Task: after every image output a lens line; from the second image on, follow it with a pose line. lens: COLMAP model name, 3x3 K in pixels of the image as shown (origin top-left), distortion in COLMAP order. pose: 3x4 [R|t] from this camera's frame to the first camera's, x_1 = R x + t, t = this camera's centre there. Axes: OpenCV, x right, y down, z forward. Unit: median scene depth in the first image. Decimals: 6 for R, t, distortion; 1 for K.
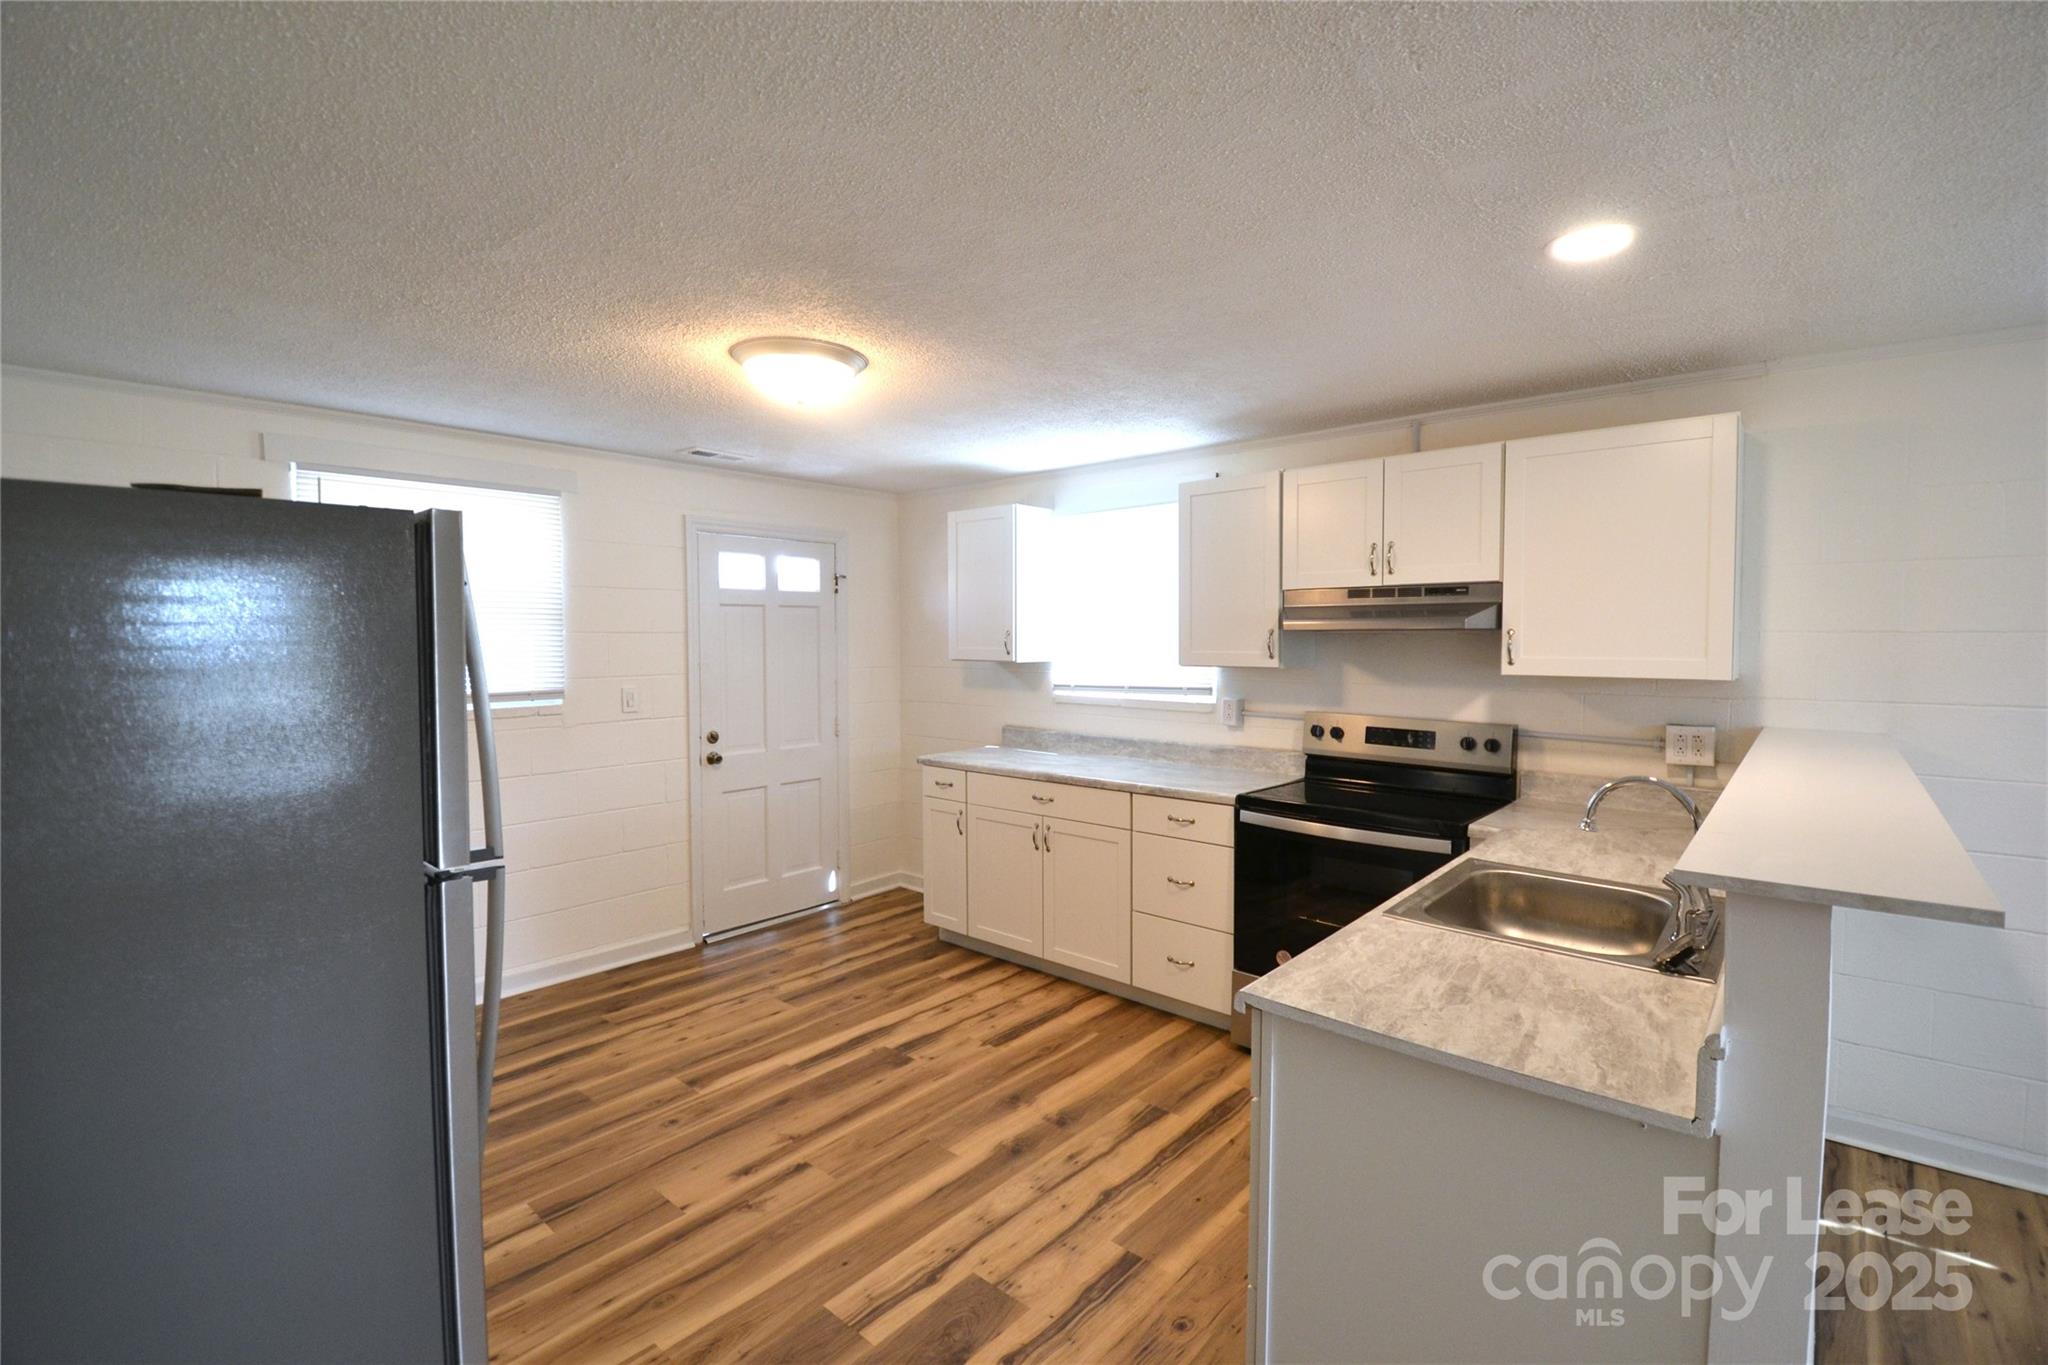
lens RADIAL K [[912.5, 0, 1030.7], [0, 912.5, 690.4], [0, 0, 1]] dist [0.001953, -0.011366]
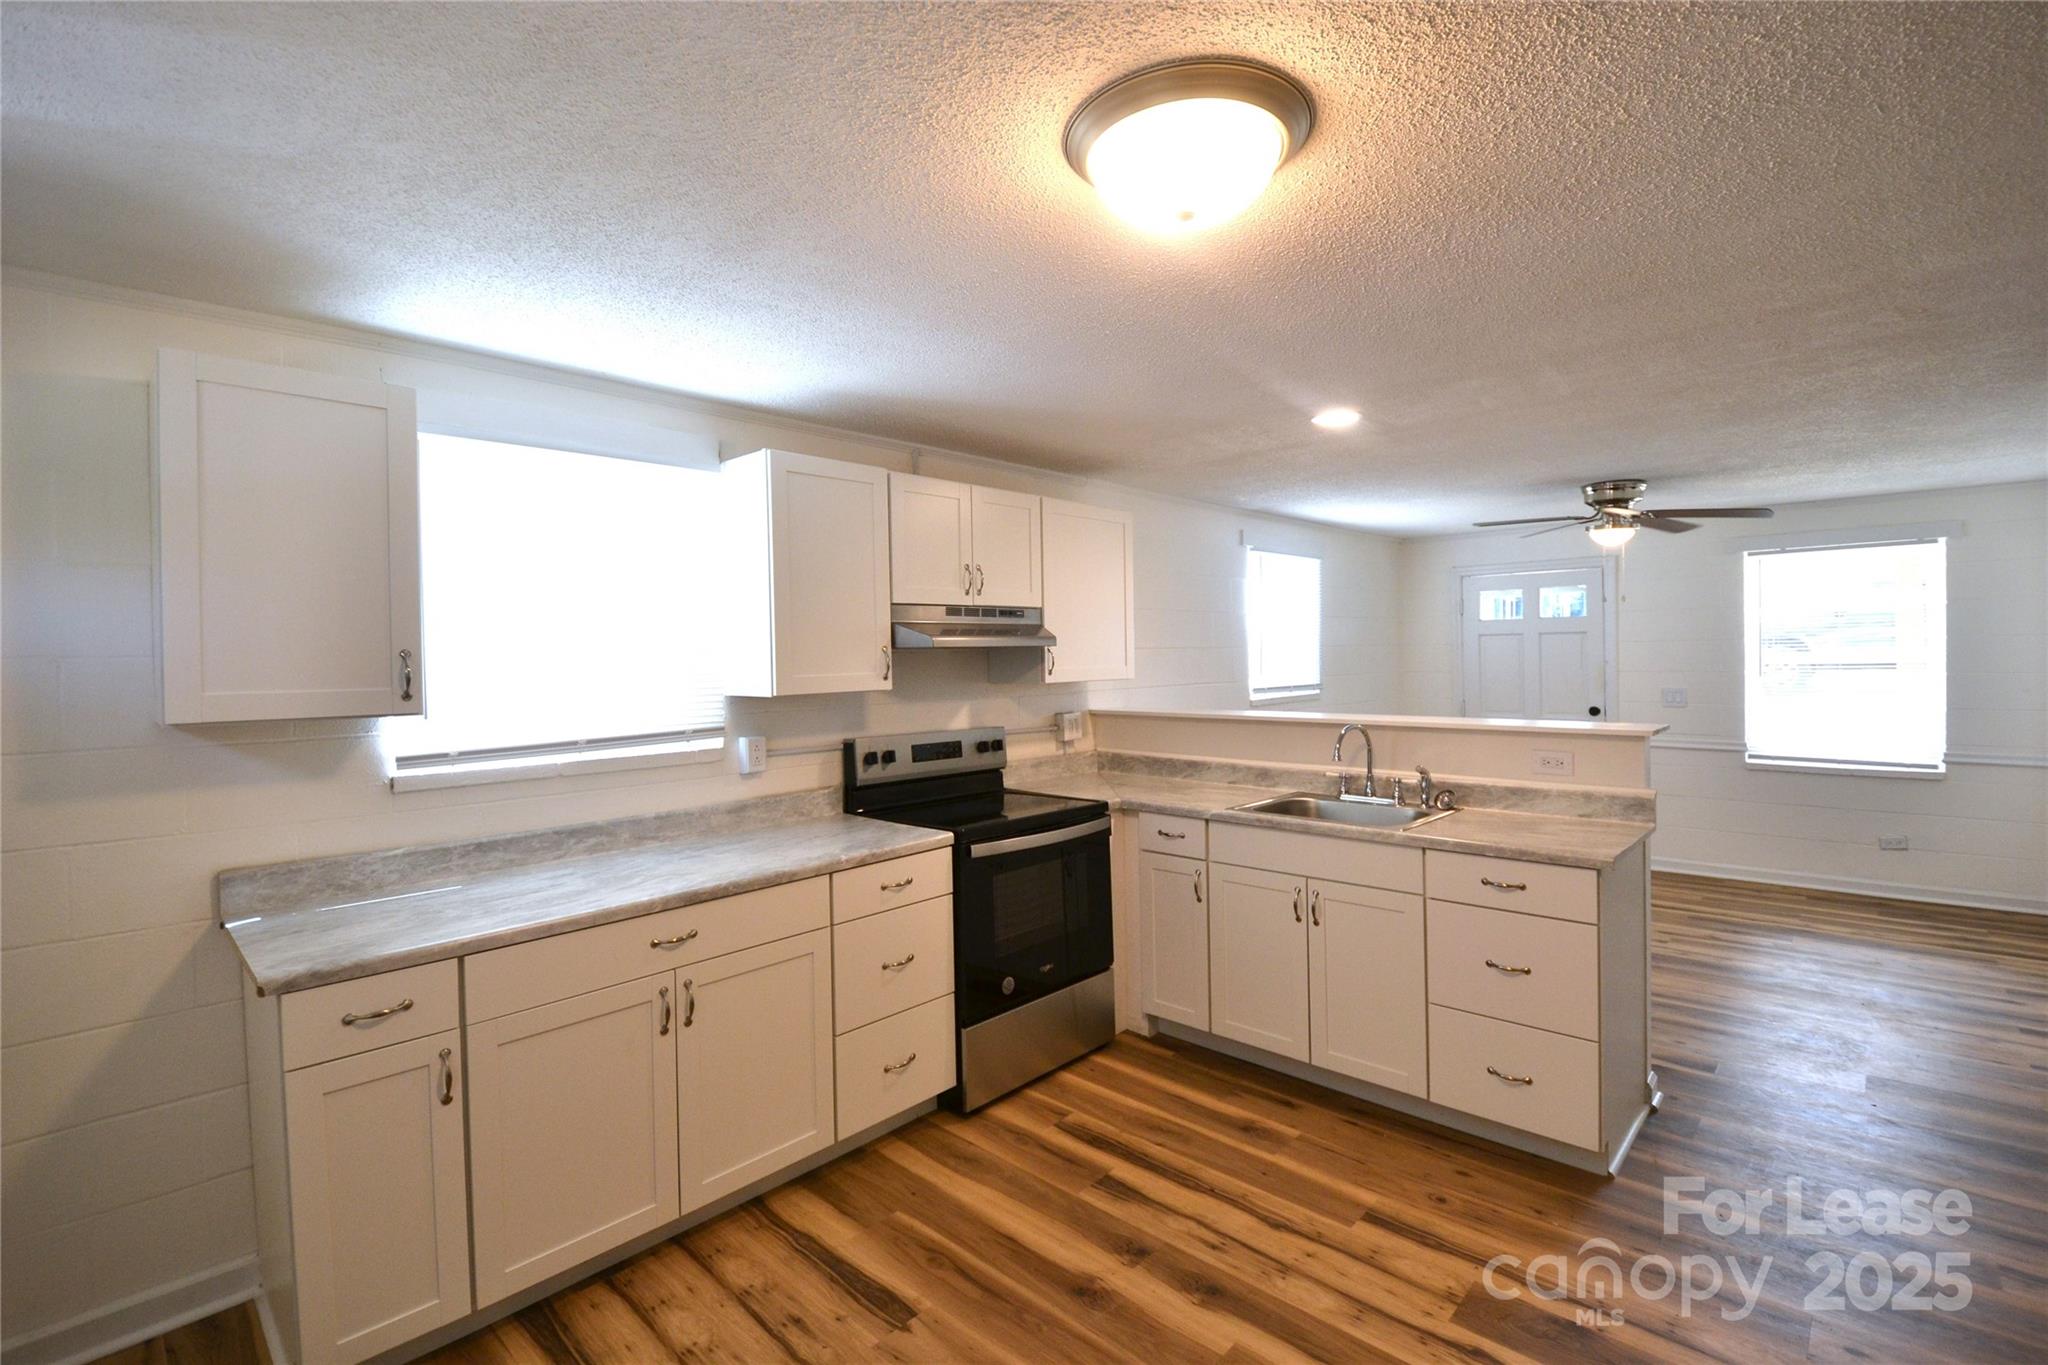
lens RADIAL K [[912.5, 0, 1038.6], [0, 912.5, 674.5], [0, 0, 1]] dist [0.001953, -0.011366]
pose [[0.039534, -0.023752, 0.998936, -0.646838], [0.076447, 0.996859, 0.020677, -0.049860], [-0.996290, 0.075548, 0.041226, 0.862984]]
